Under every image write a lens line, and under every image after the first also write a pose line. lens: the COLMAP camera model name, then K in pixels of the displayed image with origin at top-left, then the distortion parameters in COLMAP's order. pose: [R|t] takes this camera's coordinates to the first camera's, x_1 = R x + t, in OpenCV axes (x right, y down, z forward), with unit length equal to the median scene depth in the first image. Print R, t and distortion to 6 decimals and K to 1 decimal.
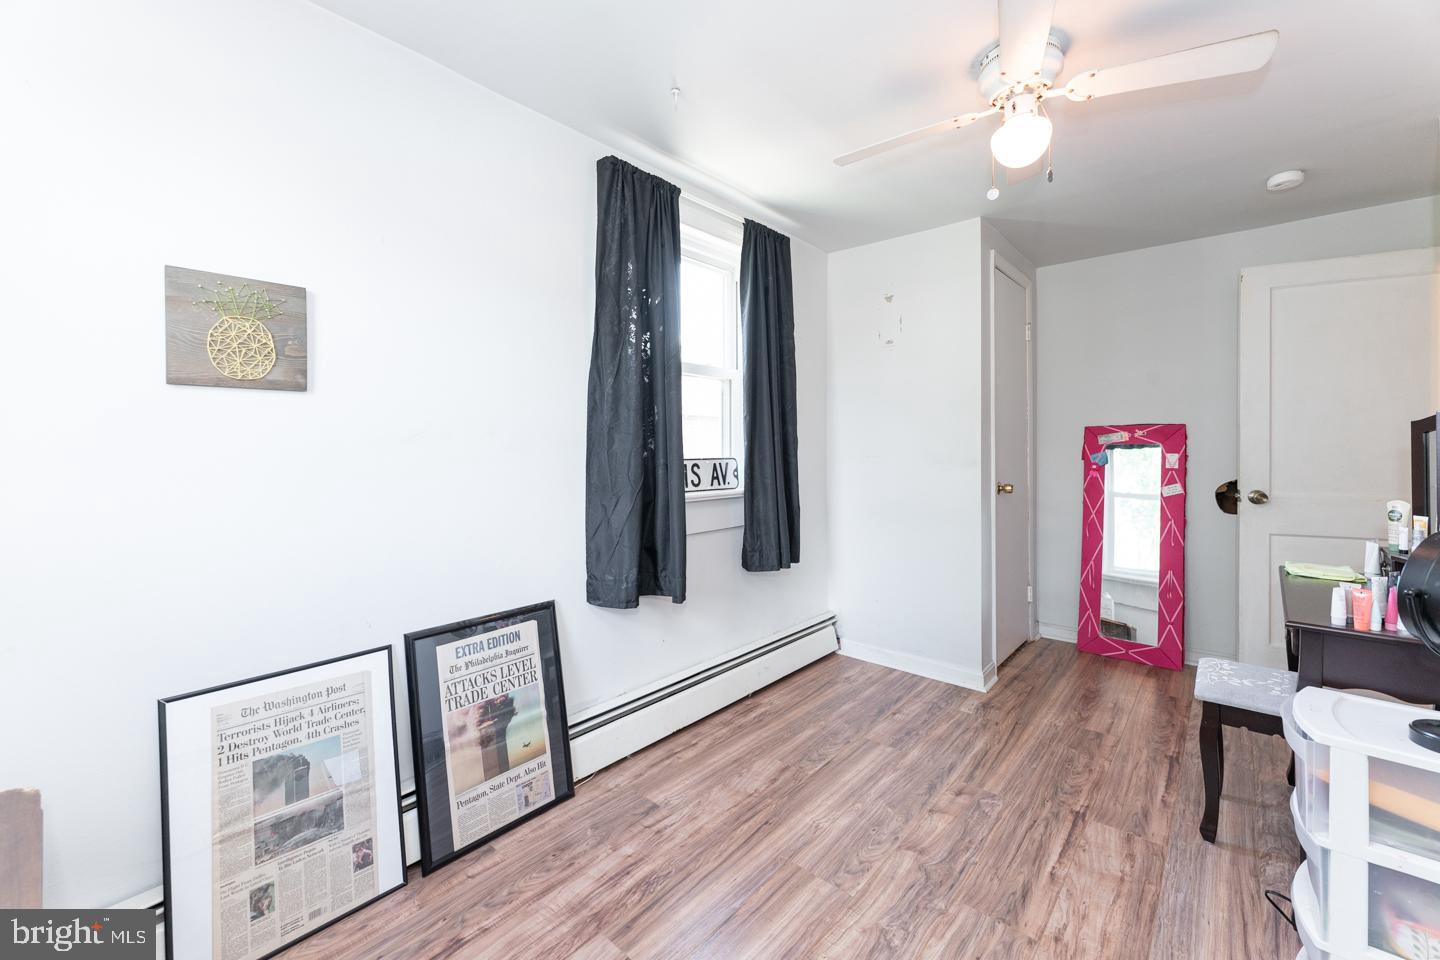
lens RADIAL K [[579.0, 0, 720.8], [0, 579.0, 450.8], [0, 0, 1]] dist [0.001920, -0.000347]
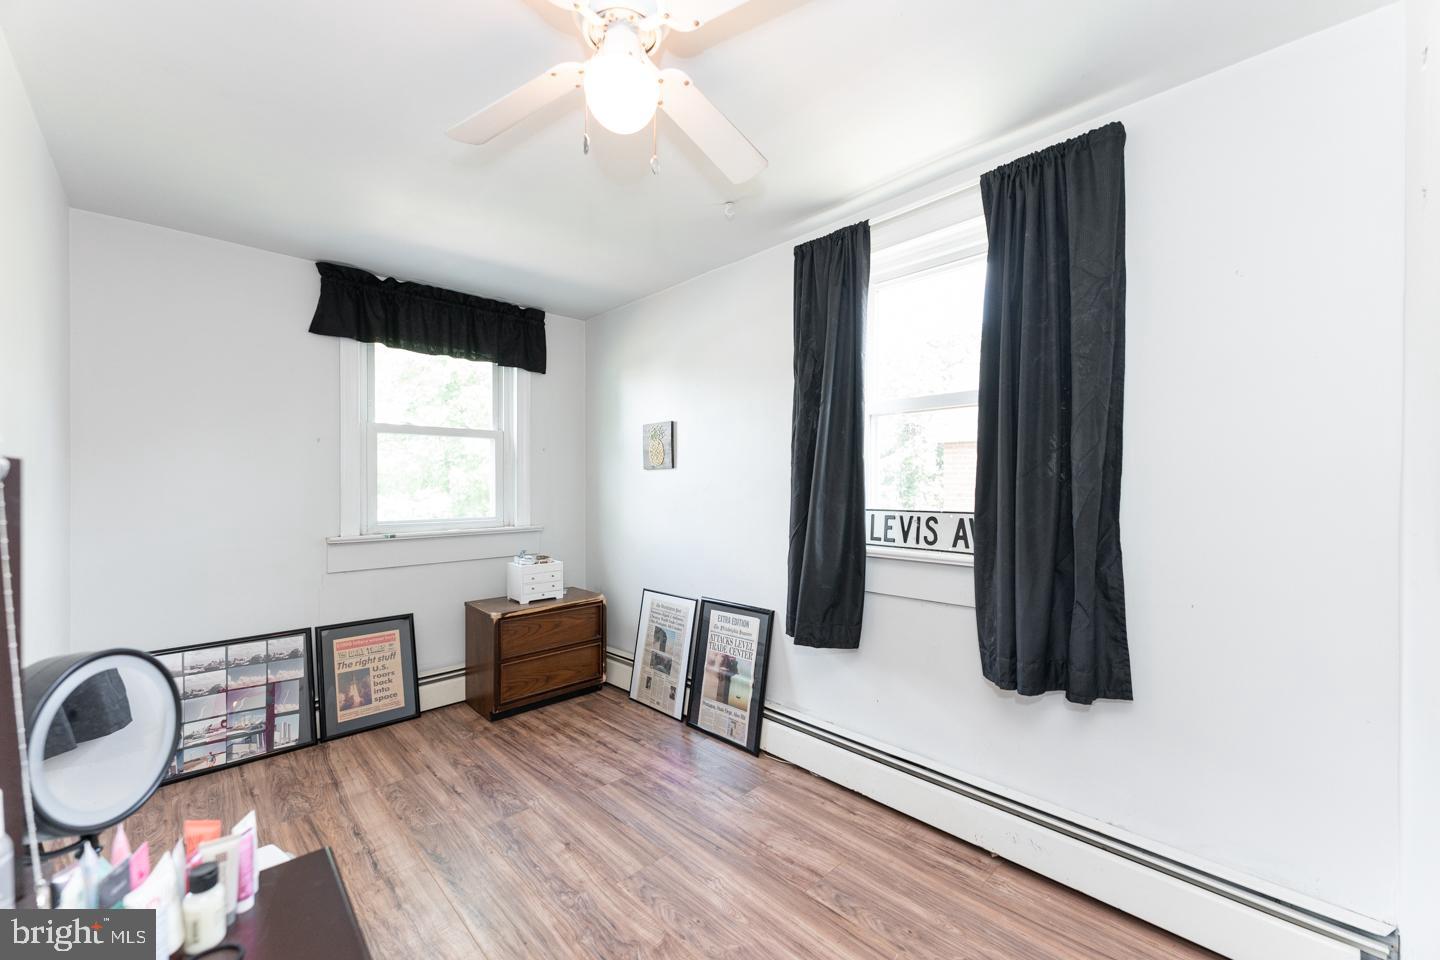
lens RADIAL K [[579.0, 0, 719.7], [0, 579.0, 485.1], [0, 0, 1]] dist [0.001920, -0.000347]
pose [[-0.085382, -0.000046, -0.996348, 1.188151], [-0.000887, 1.000000, 0.000030, -0.034199], [0.996348, 0.000886, -0.085382, 1.125867]]
